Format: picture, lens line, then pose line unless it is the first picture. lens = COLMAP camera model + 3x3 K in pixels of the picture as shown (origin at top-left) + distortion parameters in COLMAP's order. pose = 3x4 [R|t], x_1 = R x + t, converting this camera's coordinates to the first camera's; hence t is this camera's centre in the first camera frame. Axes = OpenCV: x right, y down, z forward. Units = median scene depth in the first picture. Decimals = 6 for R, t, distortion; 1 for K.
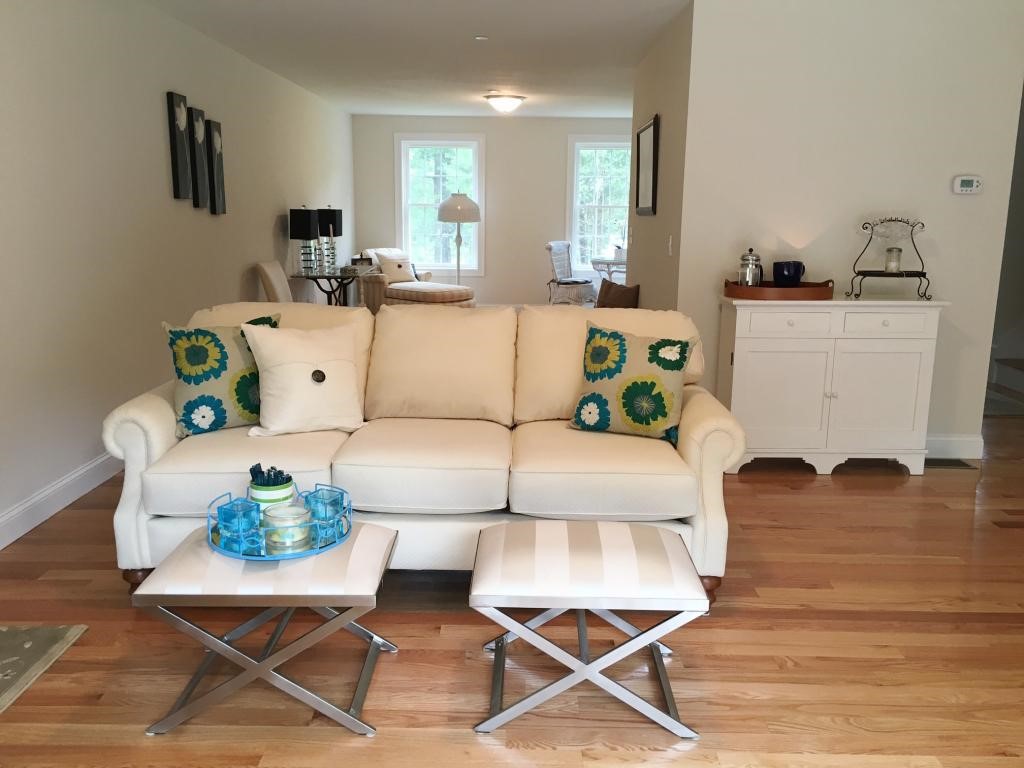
lens RADIAL K [[868.1, 0, 510.8], [0, 868.1, 379.4], [0, 0, 1]] dist [0.078950, -0.082839]
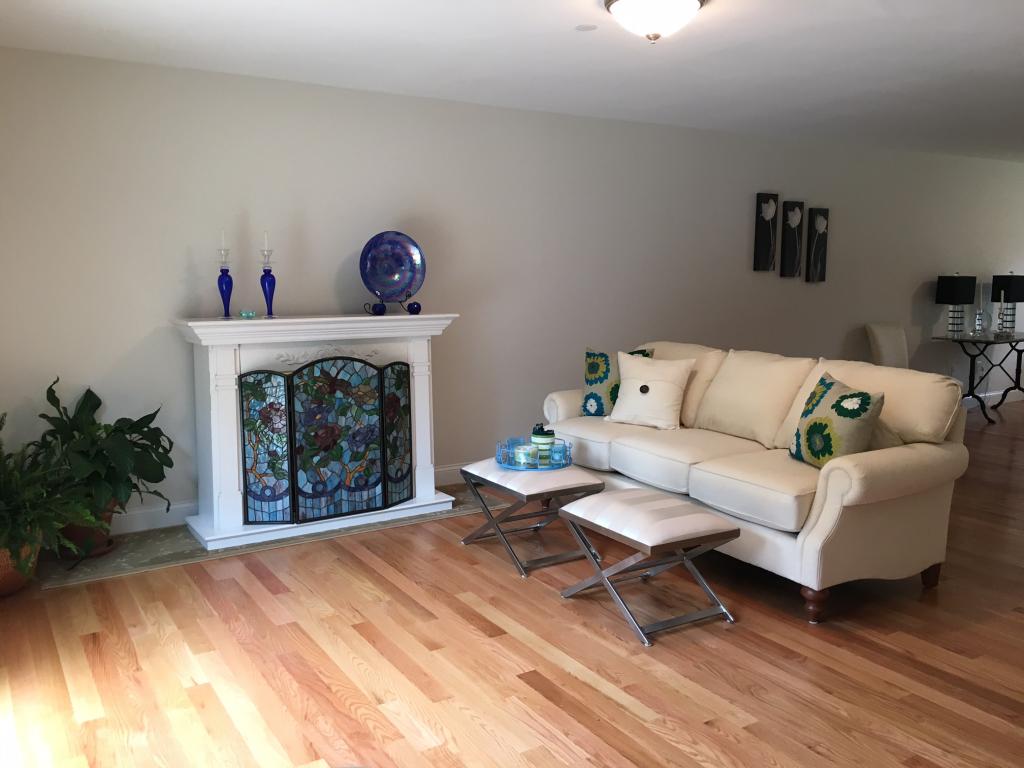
lens RADIAL K [[868.1, 0, 510.8], [0, 868.1, 379.4], [0, 0, 1]] dist [0.078950, -0.082839]
pose [[0.535502, 0.099889, -0.838606, 0.520842], [-0.159792, 0.987028, 0.015531, -0.003866], [0.829279, 0.125686, 0.544517, -0.009876]]
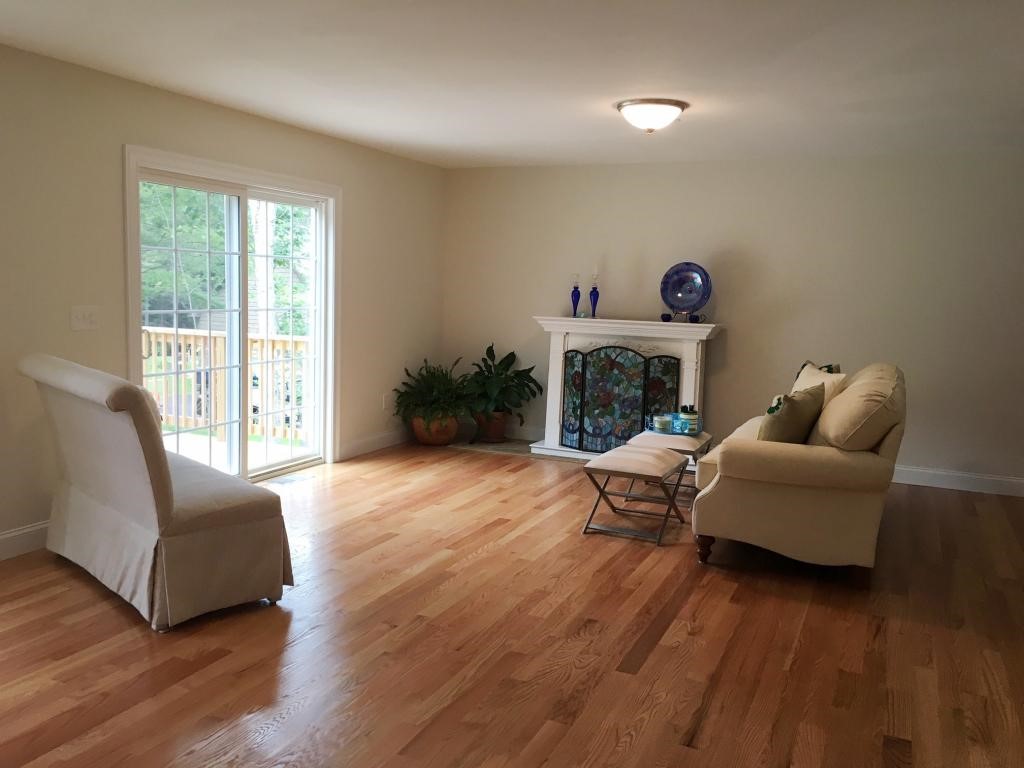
lens RADIAL K [[868.1, 0, 510.8], [0, 868.1, 379.4], [0, 0, 1]] dist [0.078950, -0.082839]
pose [[-0.398474, 0.077954, -0.913861, 0.929593], [-0.214154, 0.960932, 0.175348, -0.125547], [0.891828, 0.265579, -0.366212, 0.636675]]
